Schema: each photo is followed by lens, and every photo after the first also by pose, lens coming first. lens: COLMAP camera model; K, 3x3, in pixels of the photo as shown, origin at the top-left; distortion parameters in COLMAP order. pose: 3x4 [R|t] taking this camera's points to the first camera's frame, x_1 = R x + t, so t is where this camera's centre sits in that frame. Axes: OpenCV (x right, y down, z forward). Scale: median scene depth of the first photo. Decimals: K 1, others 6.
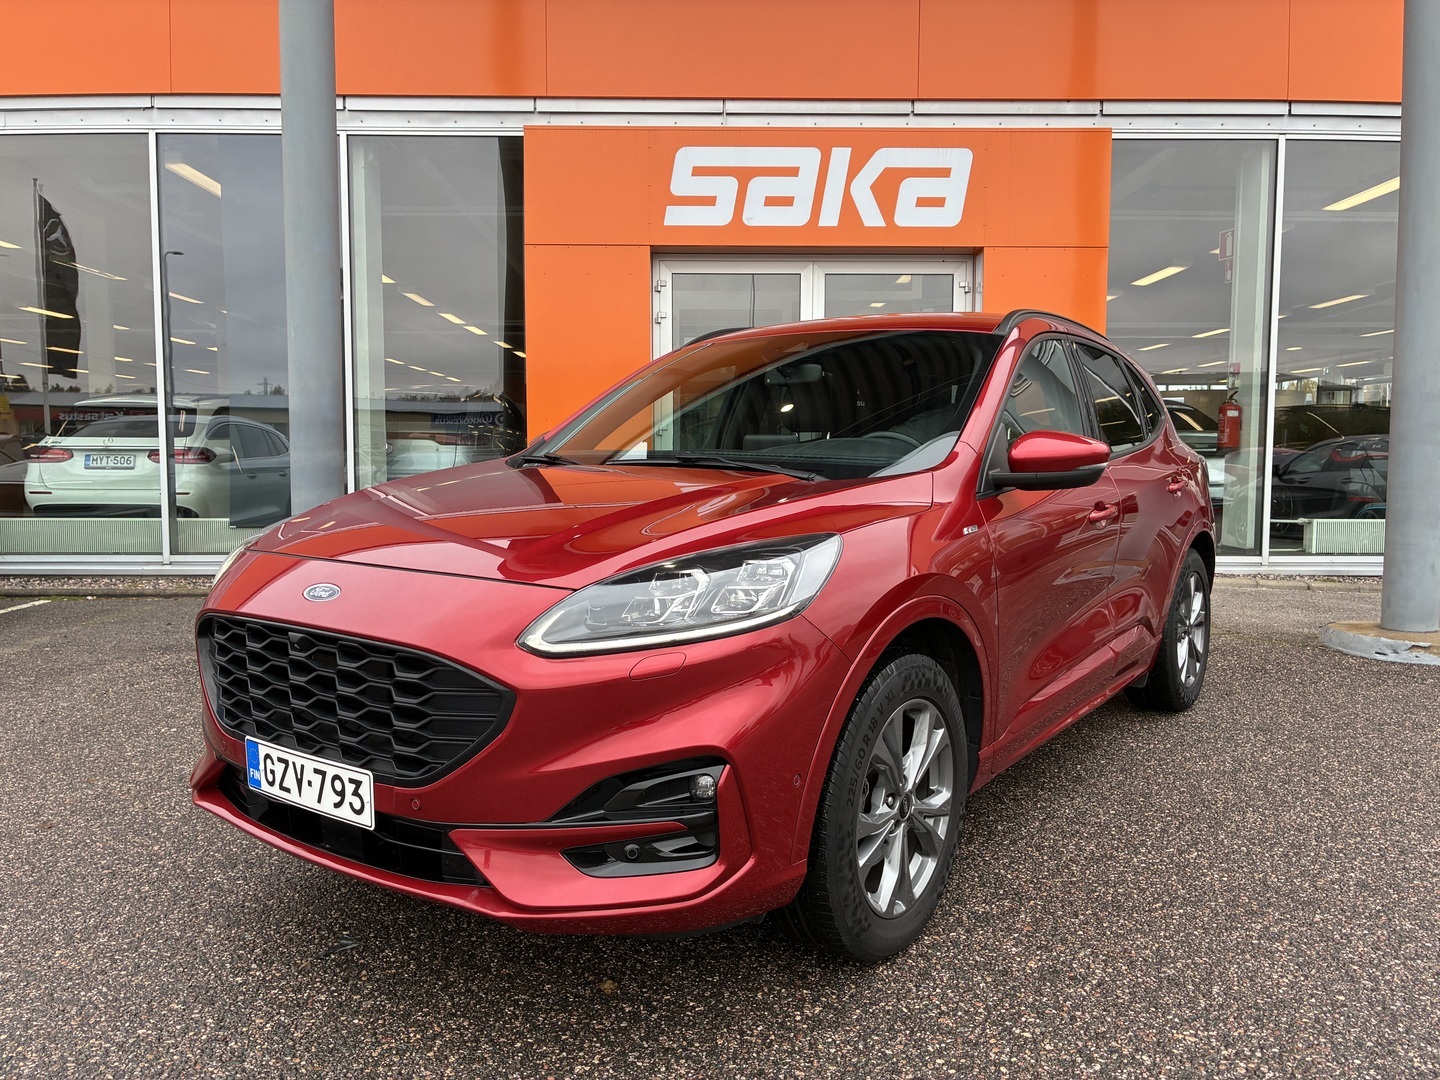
lens RADIAL K [[1102.8, 0, 720.0], [0, 1102.8, 540.0], [0, 0, 1]] dist [0.001711, 0.000313]
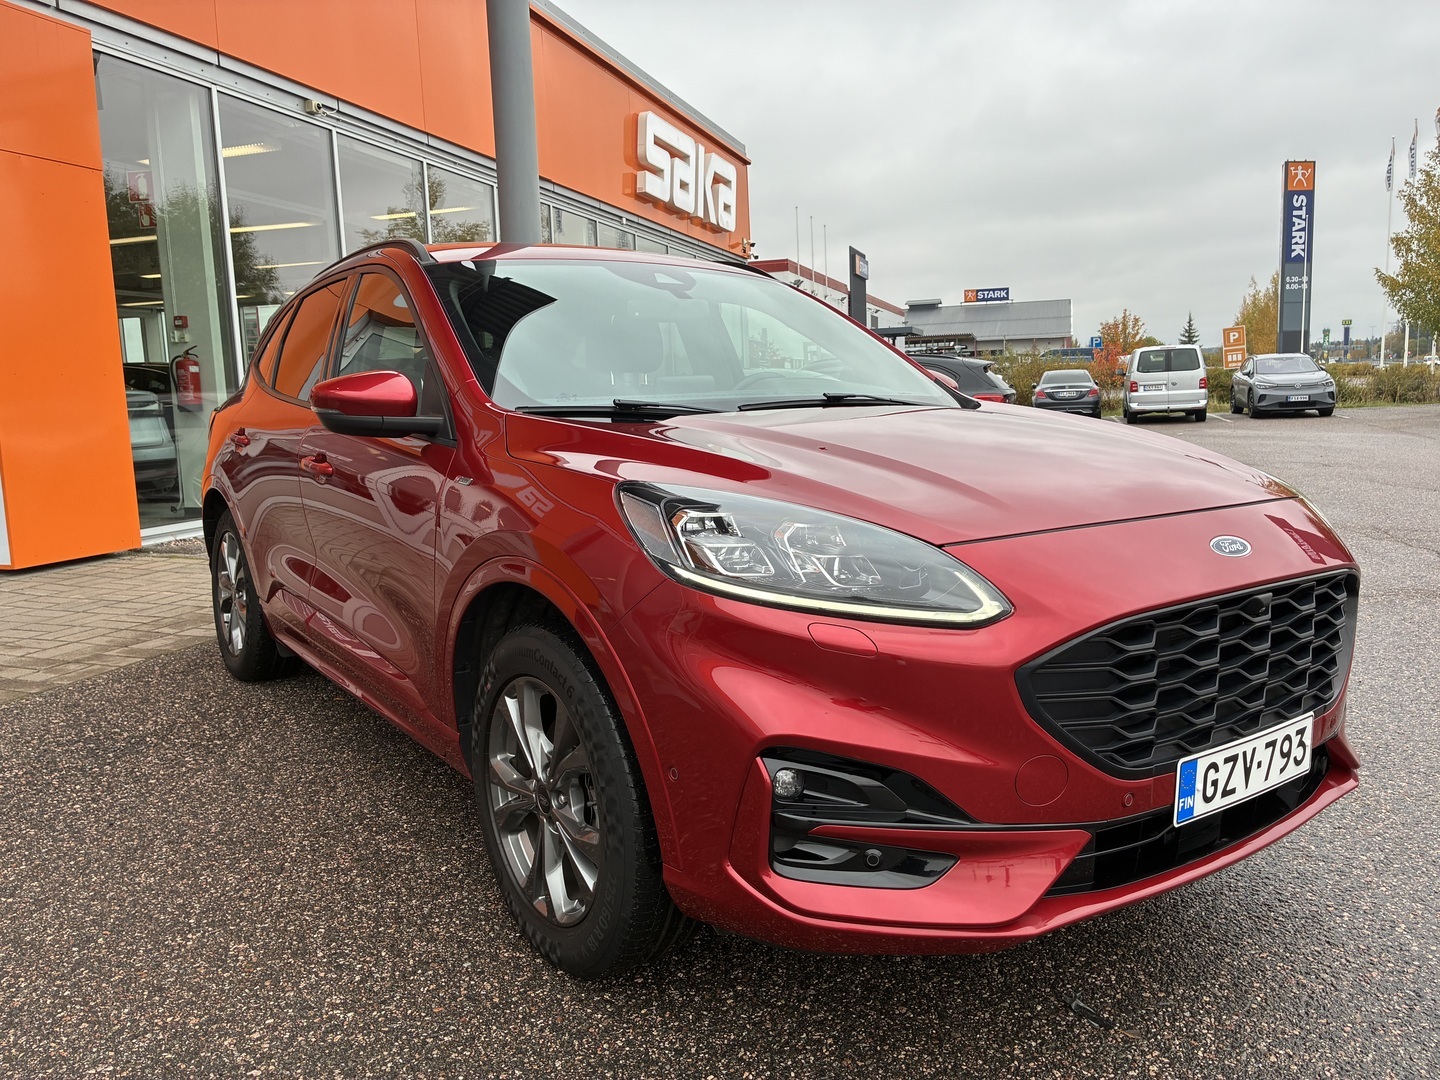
lens RADIAL K [[1102.8, 0, 720.0], [0, 1102.8, 540.0], [0, 0, 1]] dist [0.001711, 0.000313]
pose [[0.312560, -0.136964, 0.939972, -1.271514], [0.105774, 0.988415, 0.108850, -0.095113], [-0.943990, 0.065402, 0.323426, 1.077556]]
